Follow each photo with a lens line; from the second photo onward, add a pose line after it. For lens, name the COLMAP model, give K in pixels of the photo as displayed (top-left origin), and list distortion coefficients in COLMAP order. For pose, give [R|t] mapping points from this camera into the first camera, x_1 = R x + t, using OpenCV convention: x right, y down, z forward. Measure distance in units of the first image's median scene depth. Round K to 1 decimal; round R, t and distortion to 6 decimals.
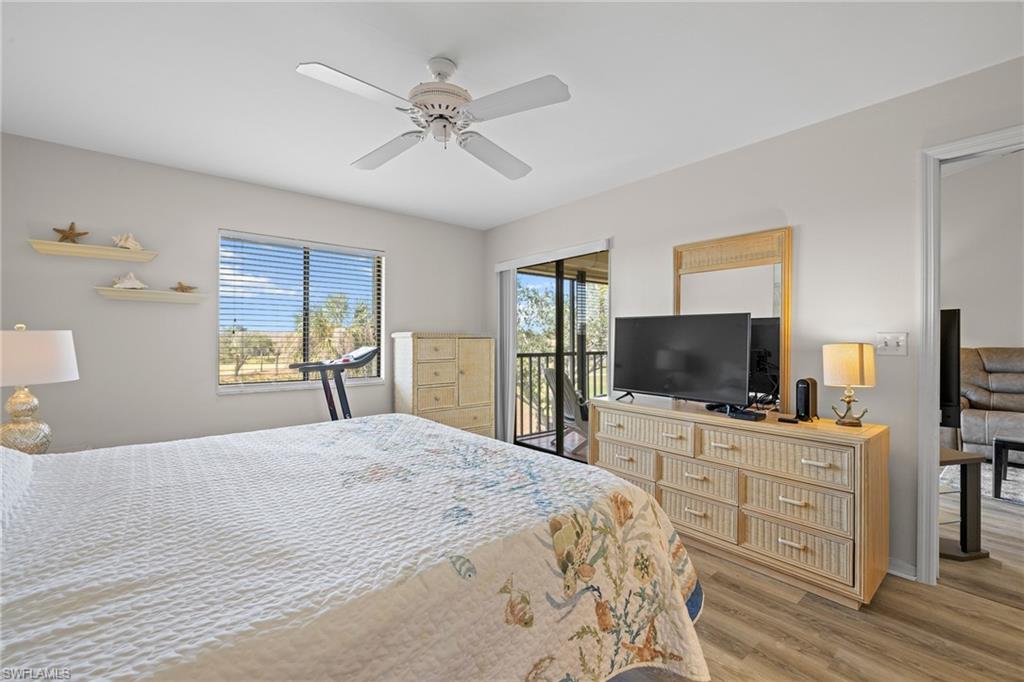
lens RADIAL K [[434.0, 0, 512.4], [0, 434.0, 332.7], [0, 0, 1]] dist [0.000300, -0.000131]
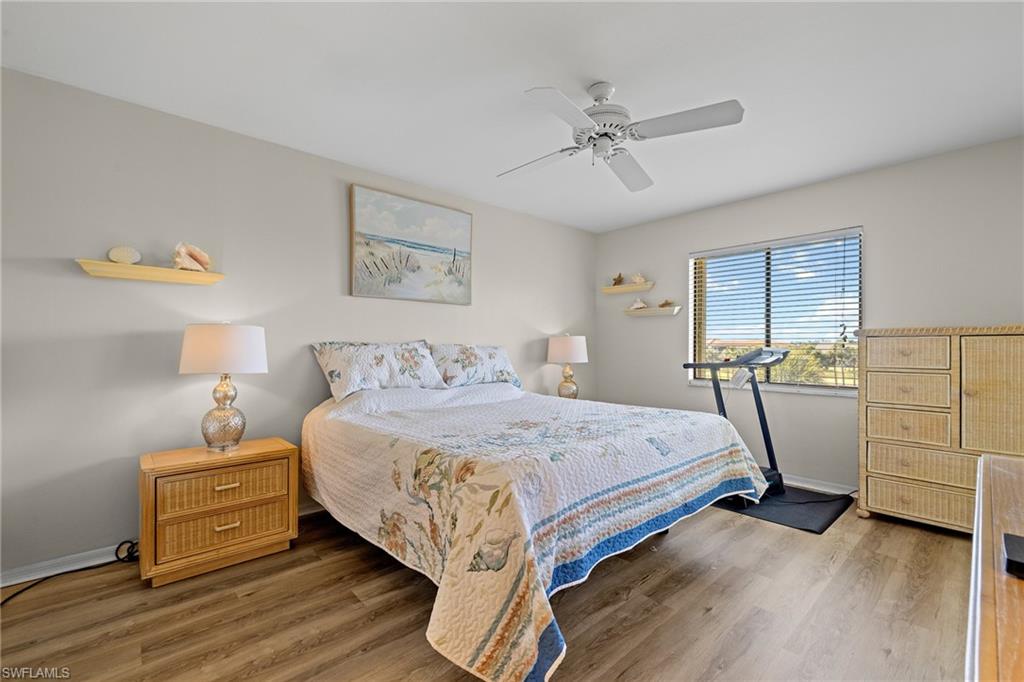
lens RADIAL K [[435.5, 0, 513.2], [0, 435.5, 345.6], [0, 0, 1]] dist [0.001273, 0.000049]
pose [[0.036281, -0.005091, -0.999329, 1.352515], [0.008049, 0.999956, -0.004802, 0.070557], [0.999309, -0.007869, 0.036321, 1.035110]]
